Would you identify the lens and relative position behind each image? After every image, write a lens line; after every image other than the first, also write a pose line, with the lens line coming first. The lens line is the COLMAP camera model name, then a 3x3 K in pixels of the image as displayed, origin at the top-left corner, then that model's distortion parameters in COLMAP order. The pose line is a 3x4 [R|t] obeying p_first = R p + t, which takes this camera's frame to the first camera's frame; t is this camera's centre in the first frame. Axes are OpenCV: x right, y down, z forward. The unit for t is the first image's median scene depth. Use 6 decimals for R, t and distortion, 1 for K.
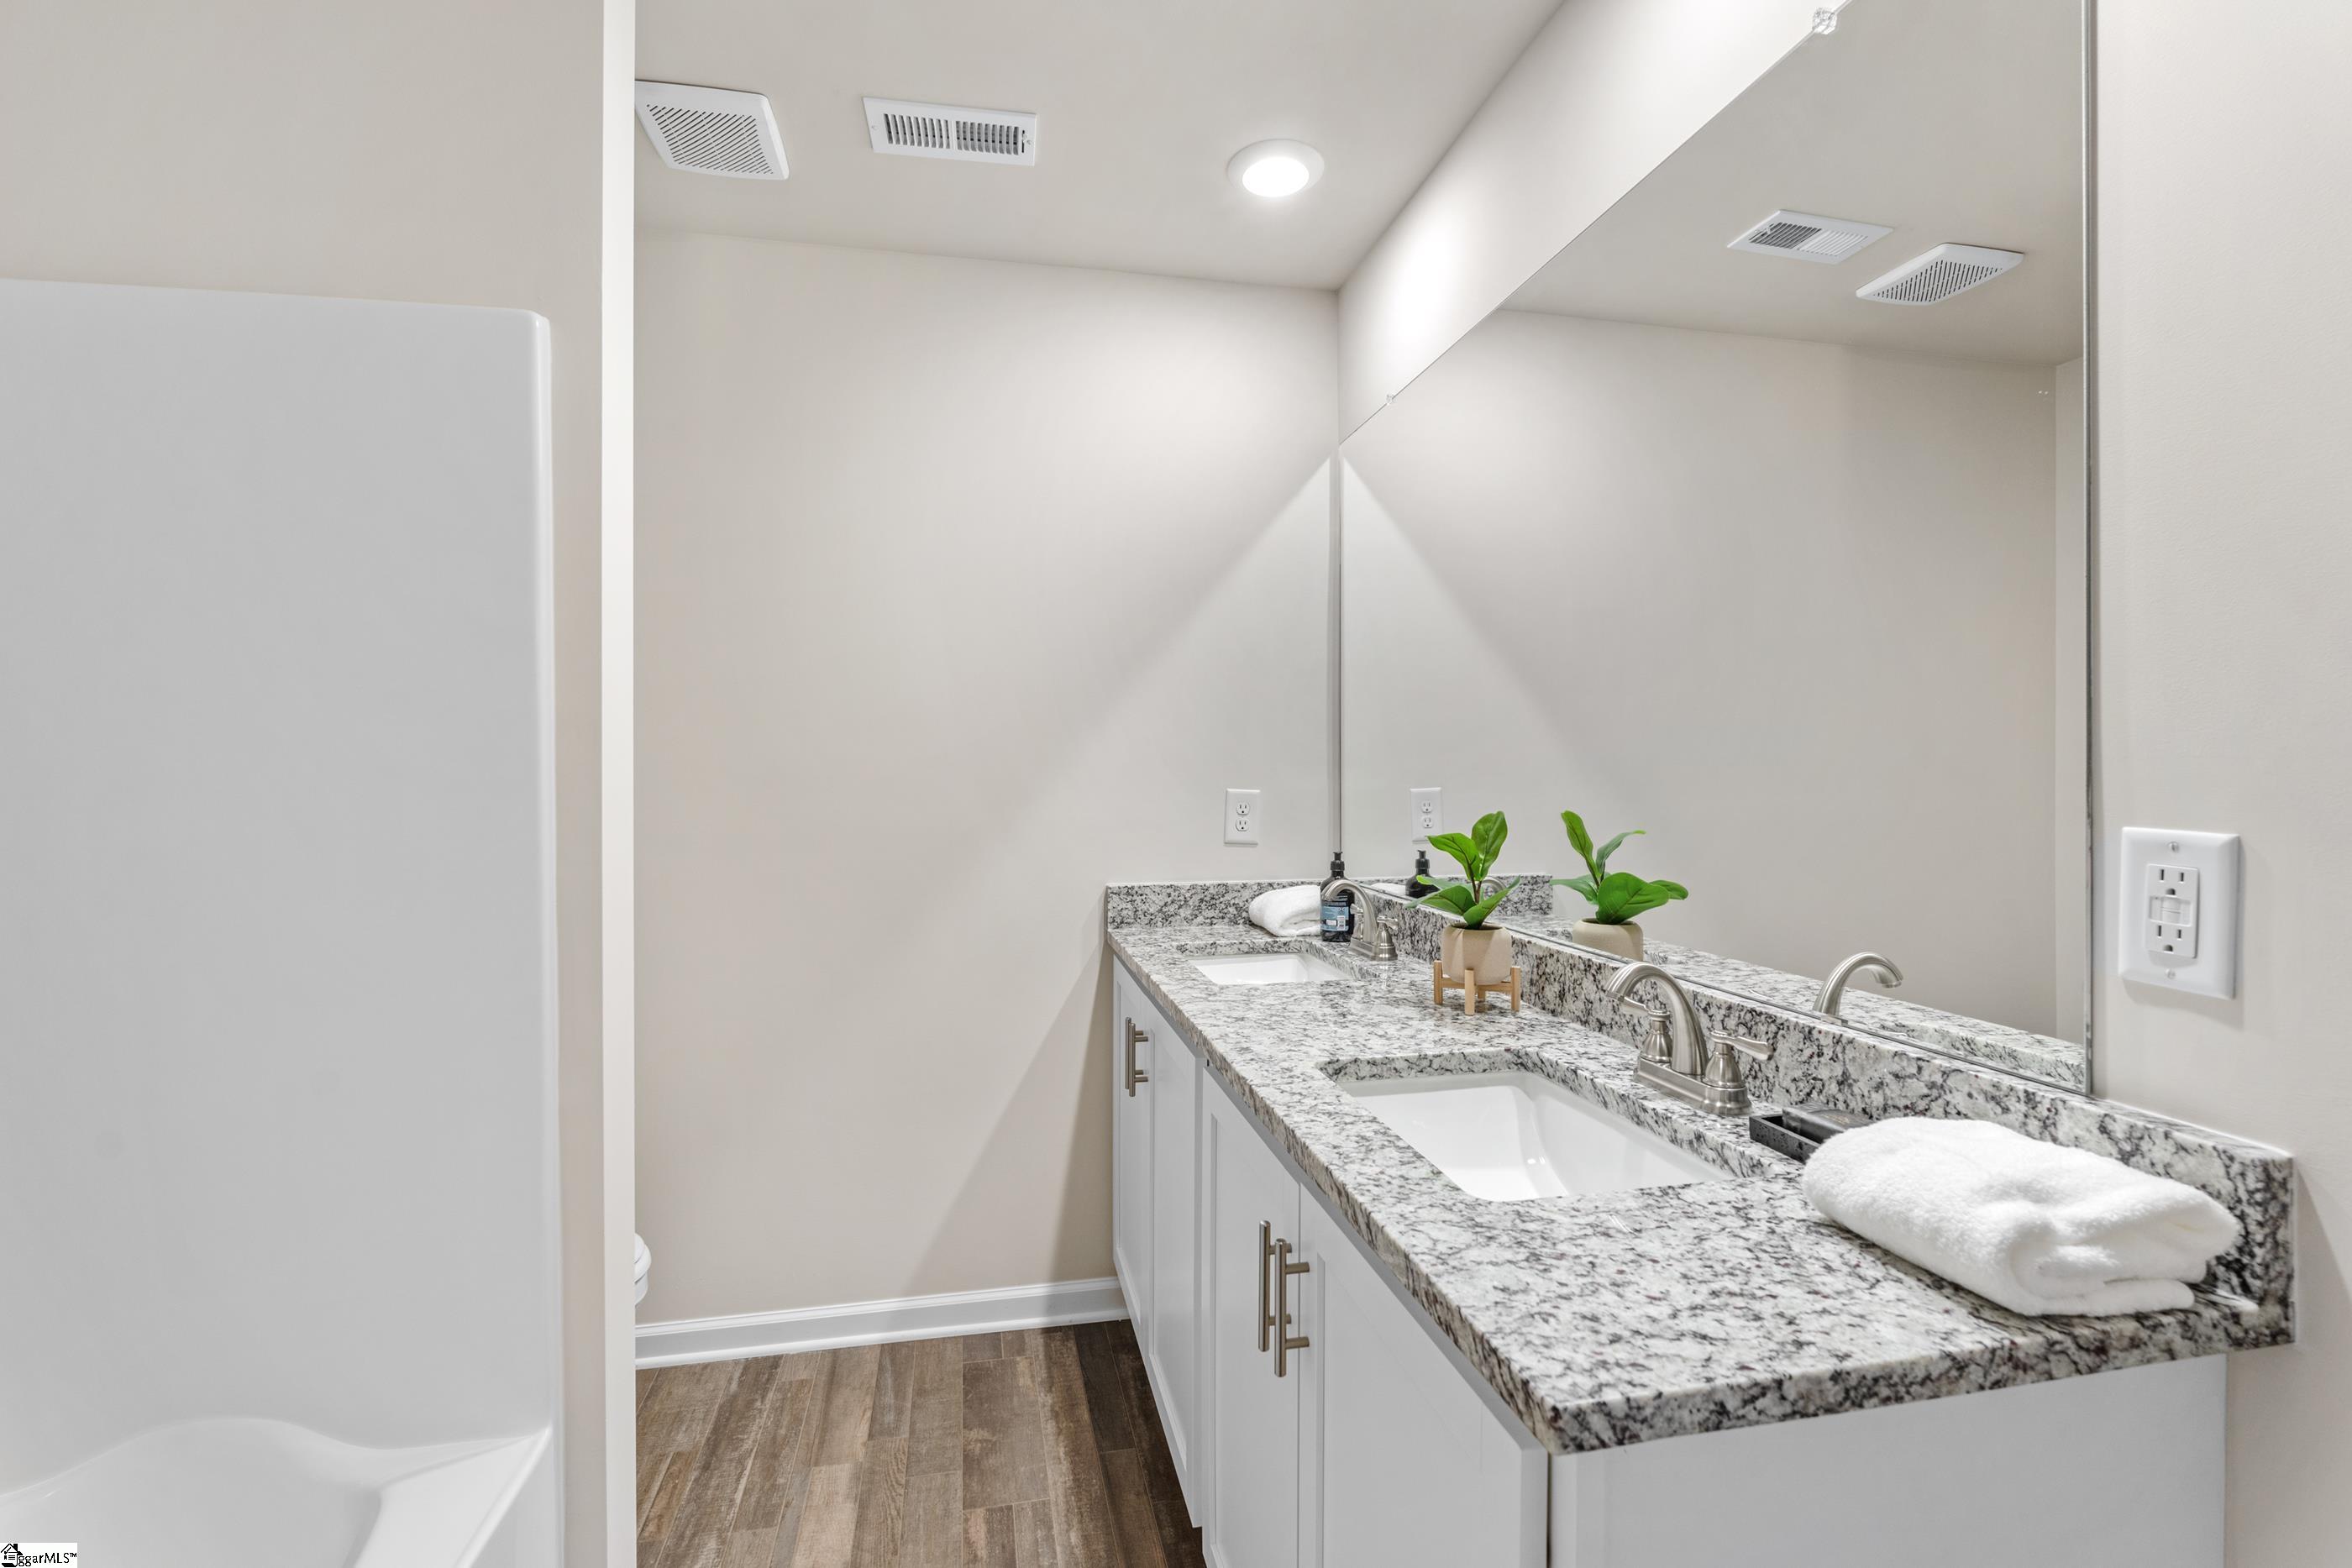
lens RADIAL K [[1036.3, 0, 1170.6], [0, 1036.3, 775.2], [0, 0, 1]] dist [-0.005619, 0.000604]
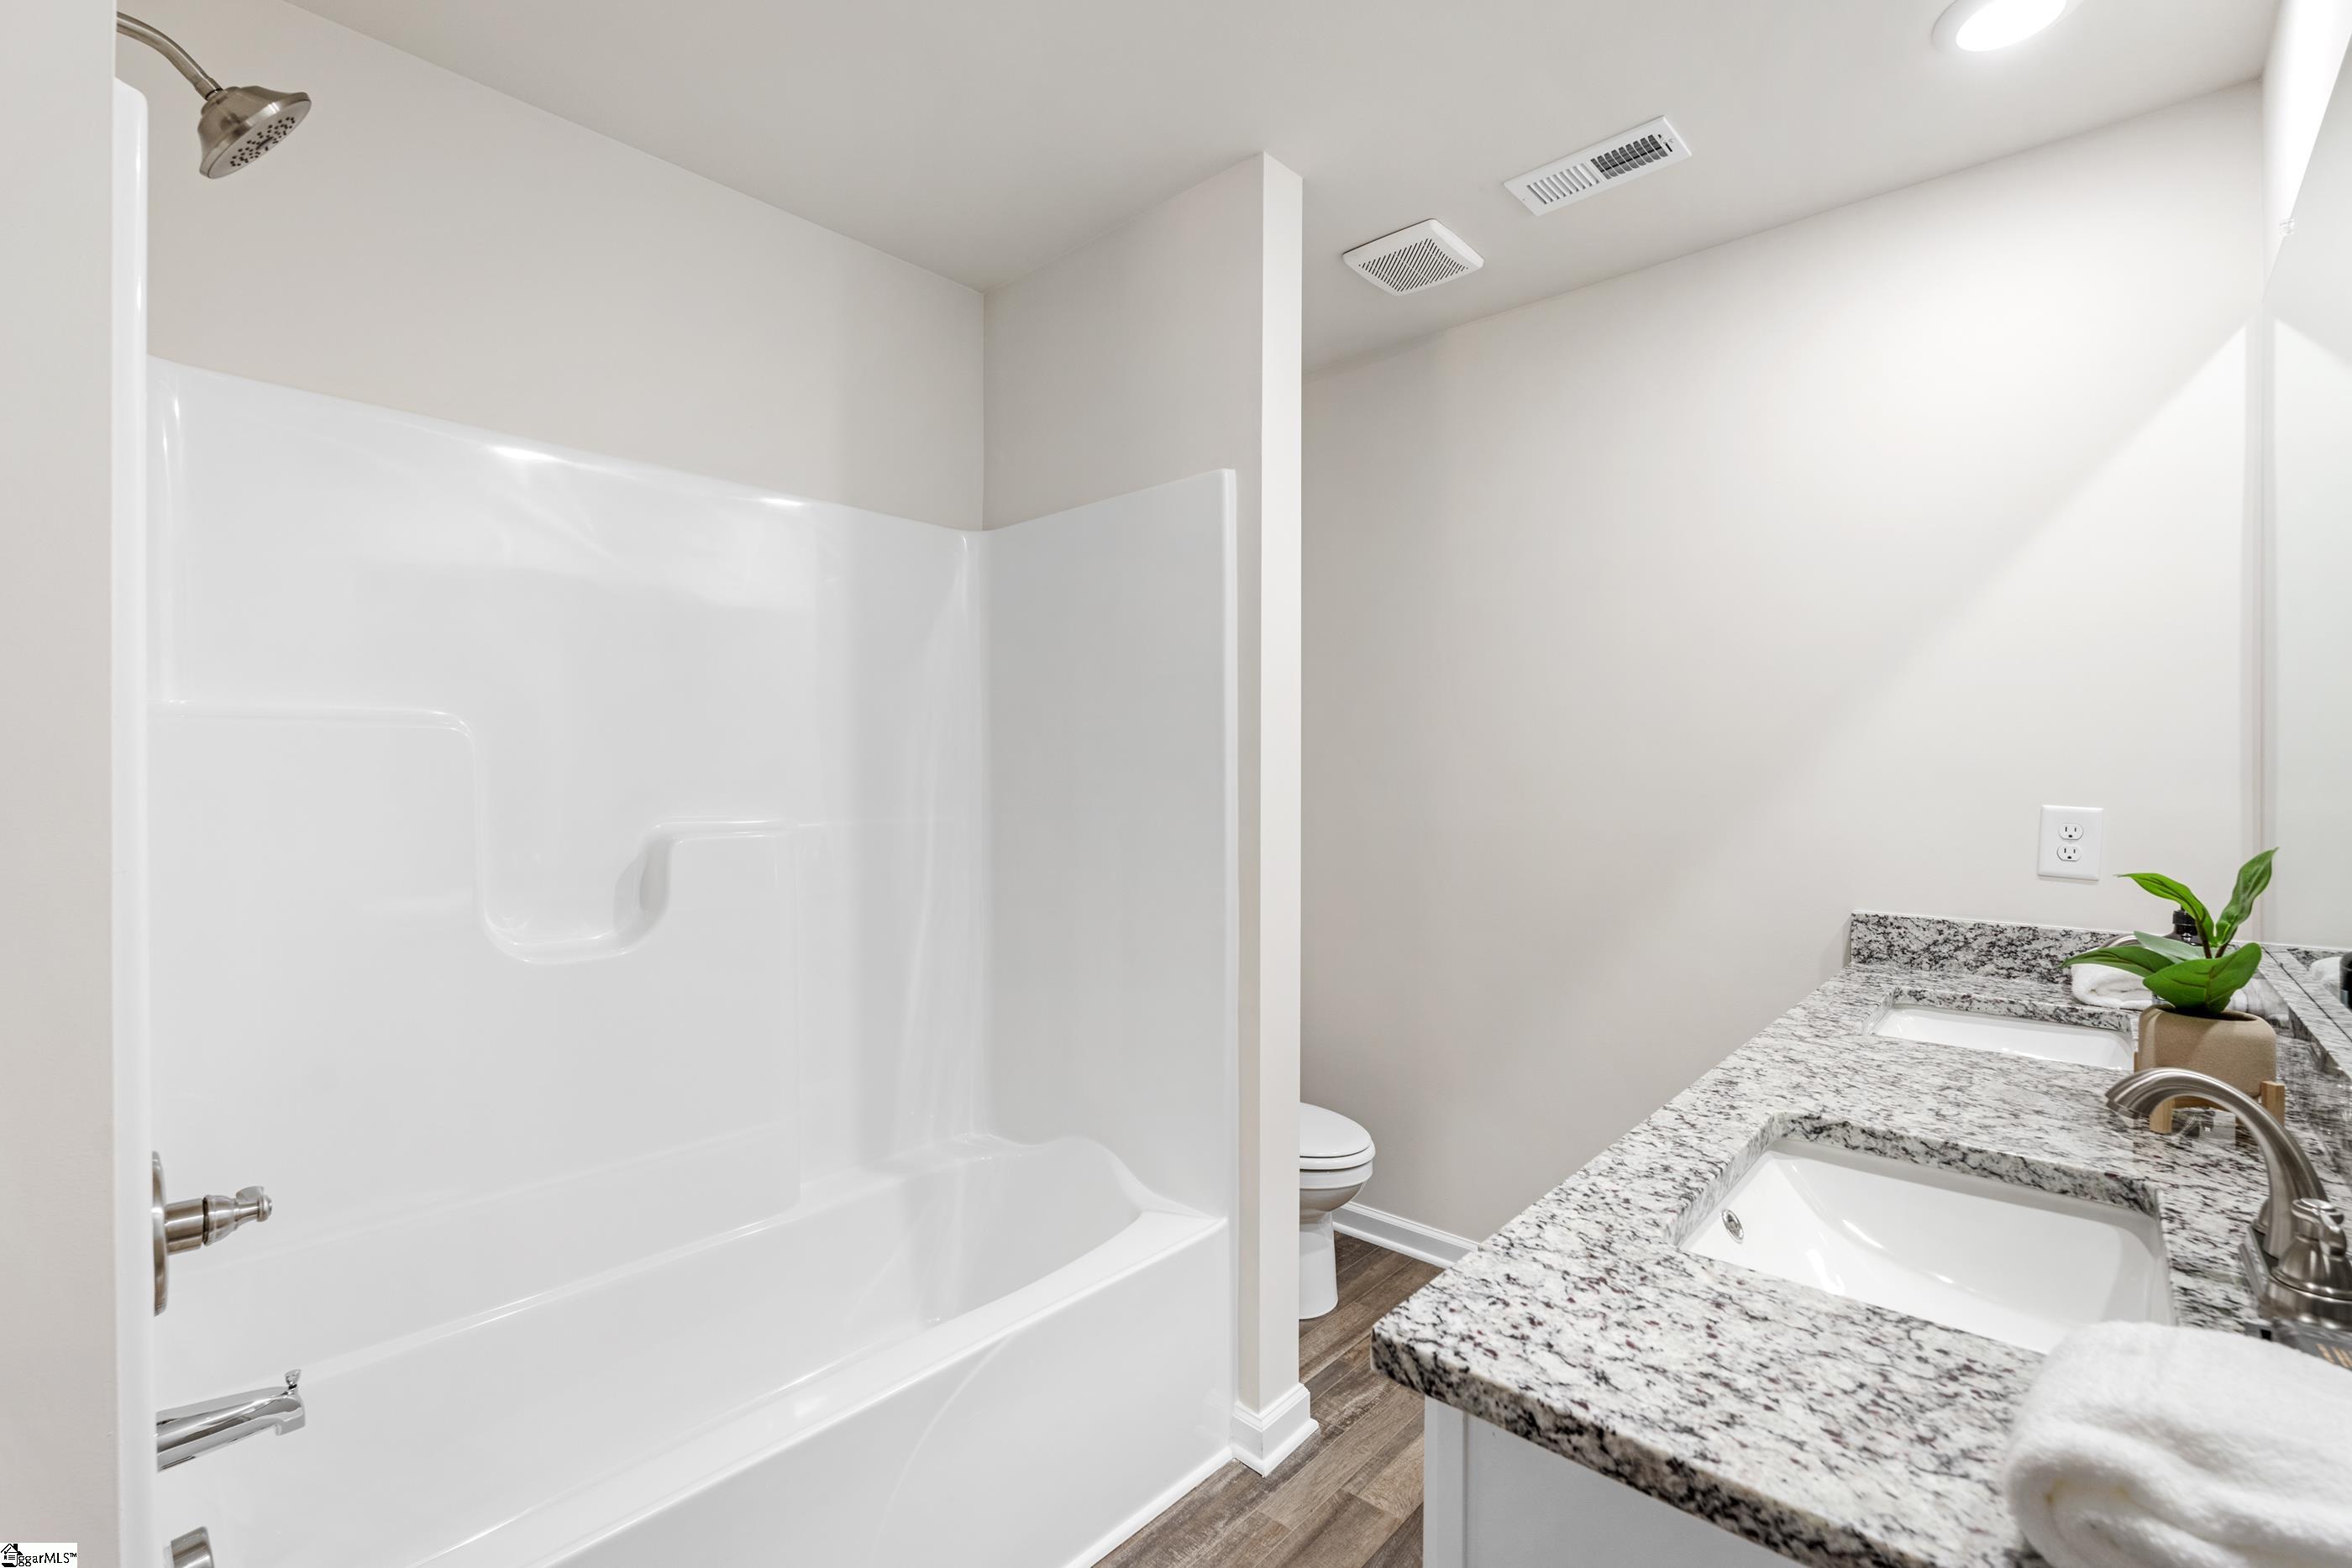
lens RADIAL K [[1036.3, 0, 1178.4], [0, 1036.3, 779.0], [0, 0, 1]] dist [-0.005619, 0.000604]
pose [[0.593071, 0.010004, -0.805088, 0.583172], [-0.009805, 0.999938, 0.005202, -0.006977], [0.805091, 0.004809, 0.593132, 0.062760]]
